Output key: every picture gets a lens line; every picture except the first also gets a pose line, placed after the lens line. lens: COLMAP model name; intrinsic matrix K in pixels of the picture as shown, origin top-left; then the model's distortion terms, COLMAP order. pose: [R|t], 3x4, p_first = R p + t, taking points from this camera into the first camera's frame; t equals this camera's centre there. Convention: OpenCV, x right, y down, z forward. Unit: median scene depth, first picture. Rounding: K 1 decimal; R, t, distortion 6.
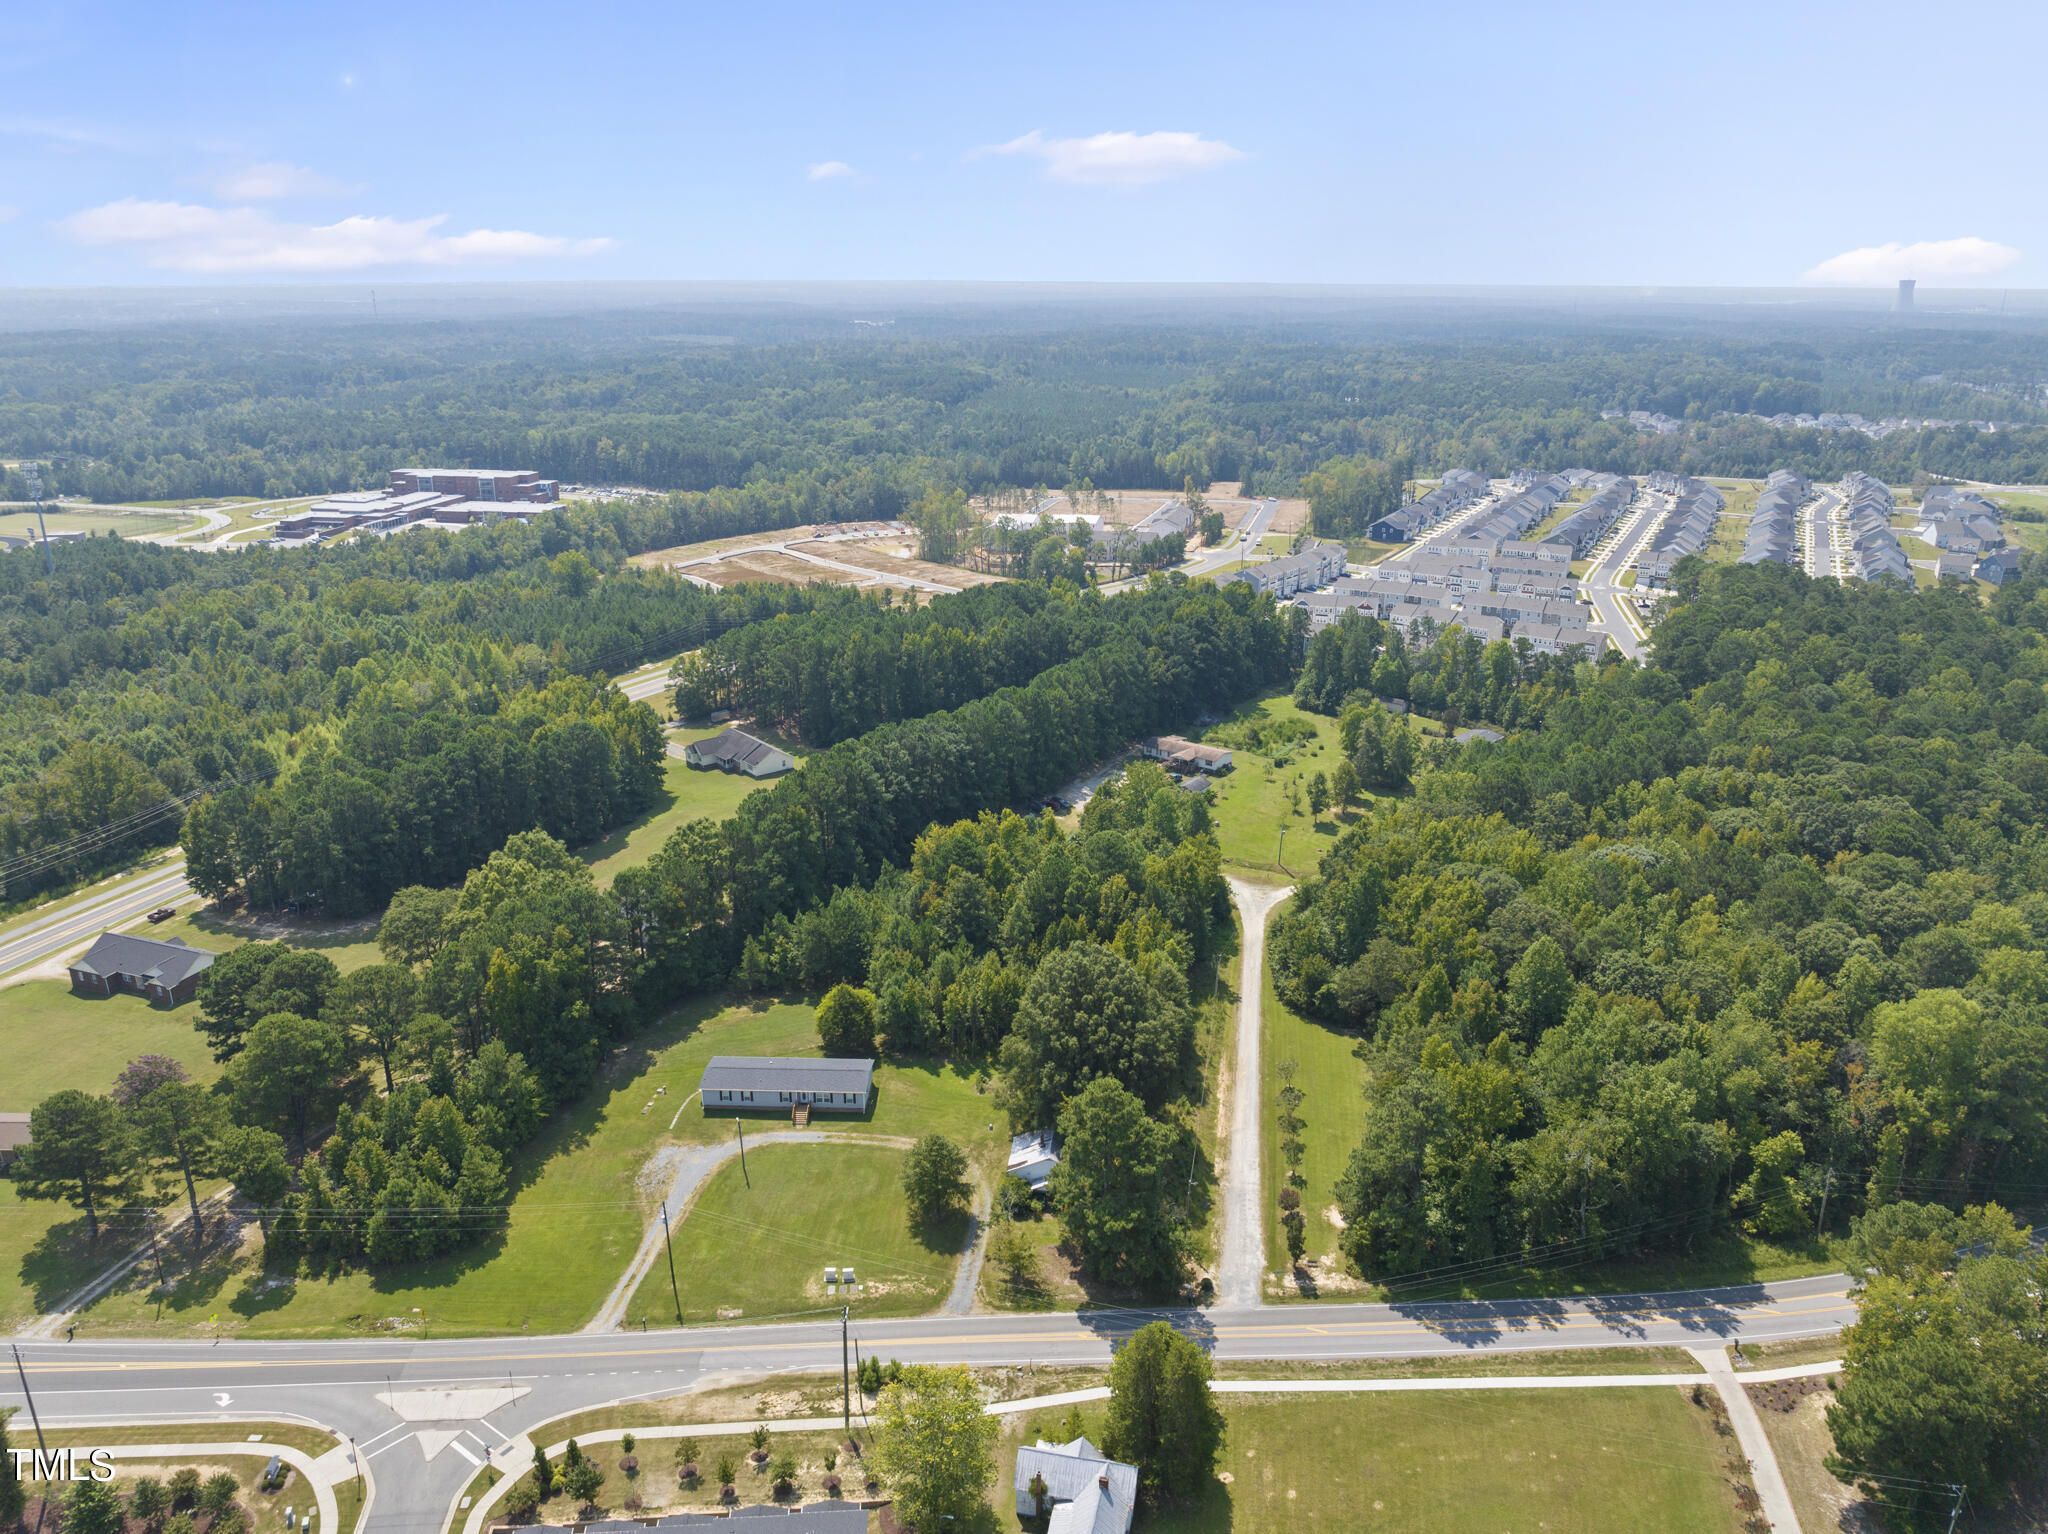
lens RADIAL K [[1443.4, 0, 1031.3], [0, 1443.4, 751.0], [0, 0, 1]] dist [-0.039439, 0.001956]
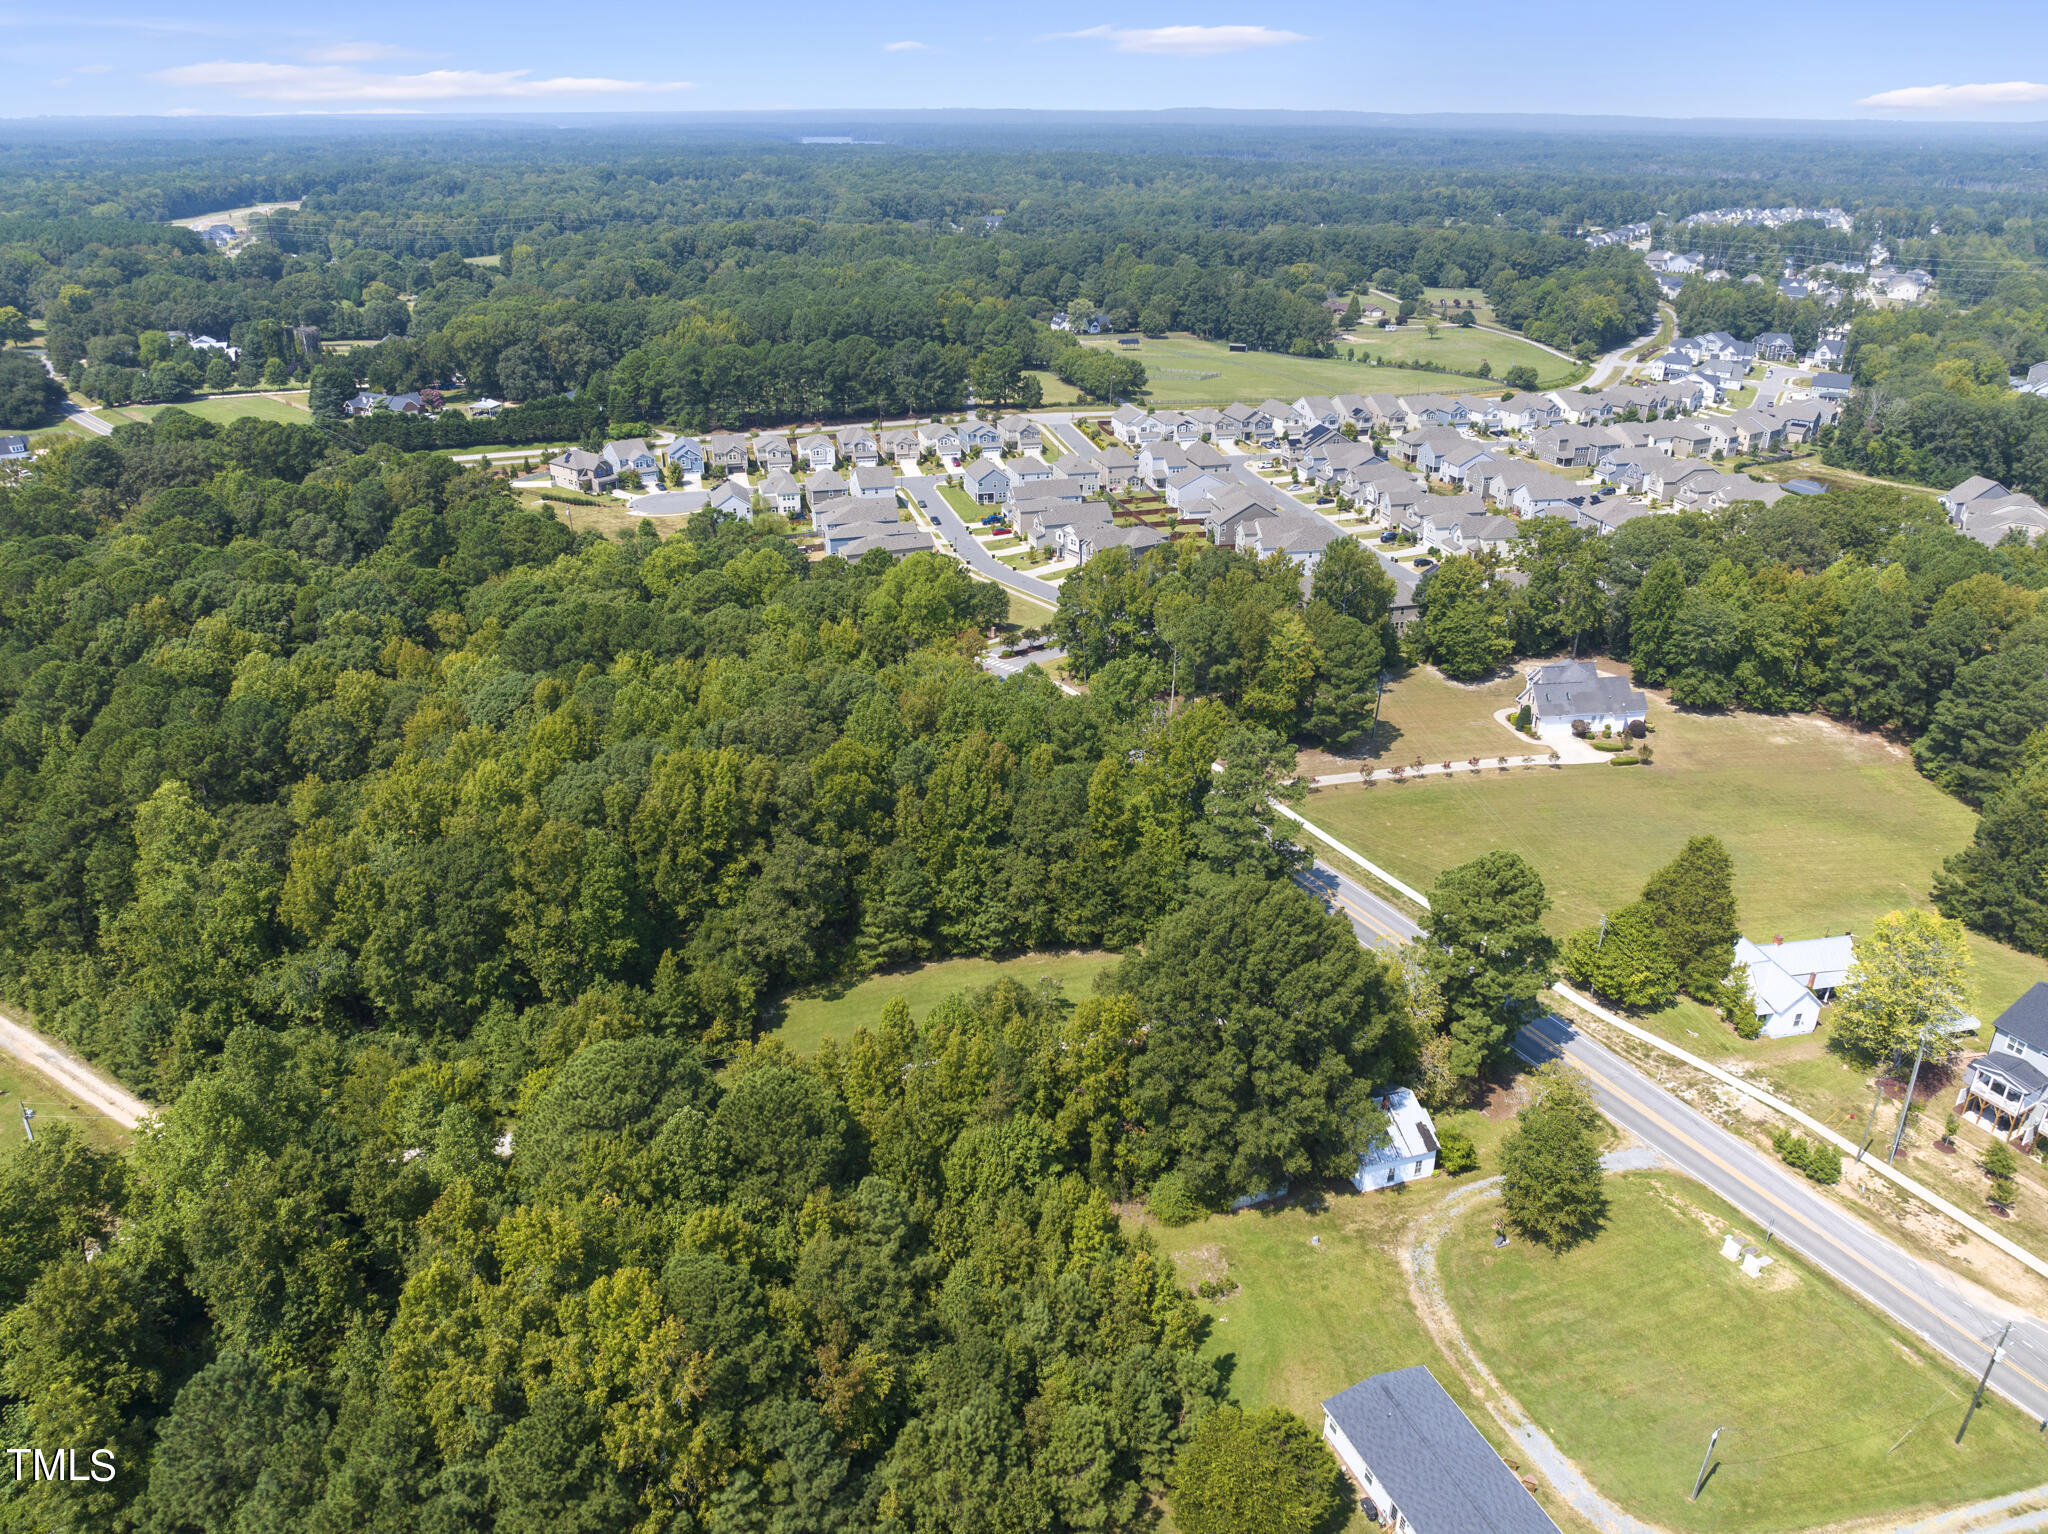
lens RADIAL K [[1443.4, 0, 1031.3], [0, 1443.4, 751.0], [0, 0, 1]] dist [-0.039439, 0.001956]
pose [[-0.406199, -0.379683, 0.831170, -0.435518], [0.281860, 0.813178, 0.509212, -0.271487], [-0.869228, 0.441115, -0.223295, 1.222889]]
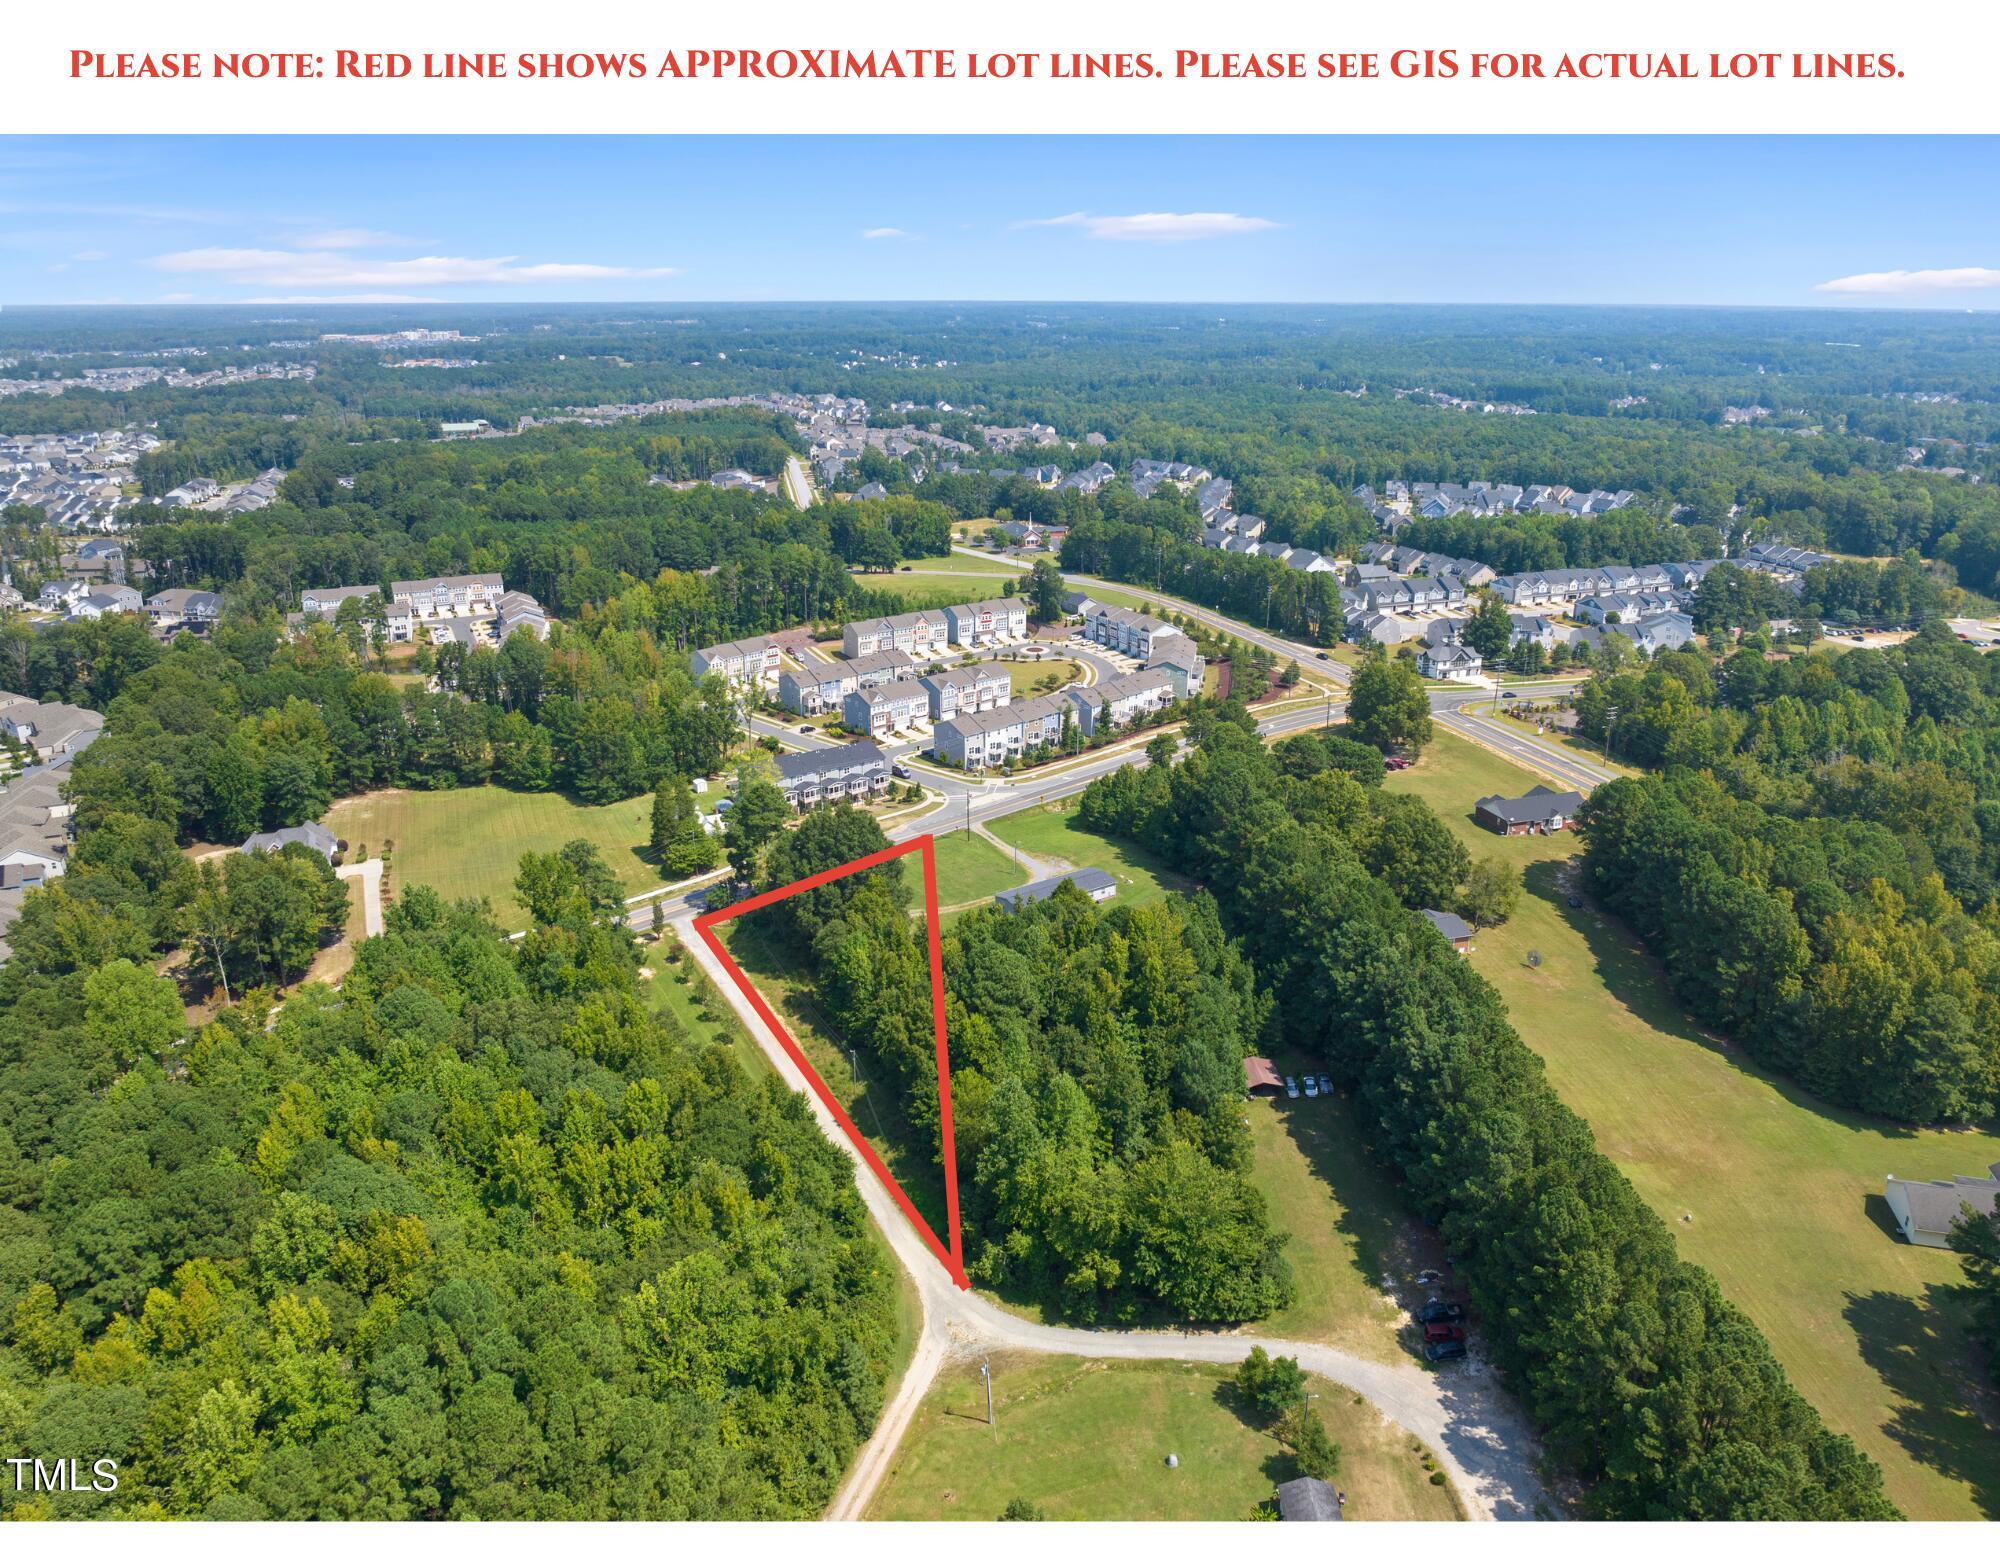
lens RADIAL K [[1404.2, 0, 1007.4], [0, 1404.2, 768.5], [0, 0, 1]] dist [-0.029718, -0.009058]
pose [[-0.798901, 0.187738, -0.571412, 0.656109], [-0.195395, 0.817497, 0.541775, -0.626482], [0.568839, 0.544476, -0.616415, 1.887400]]
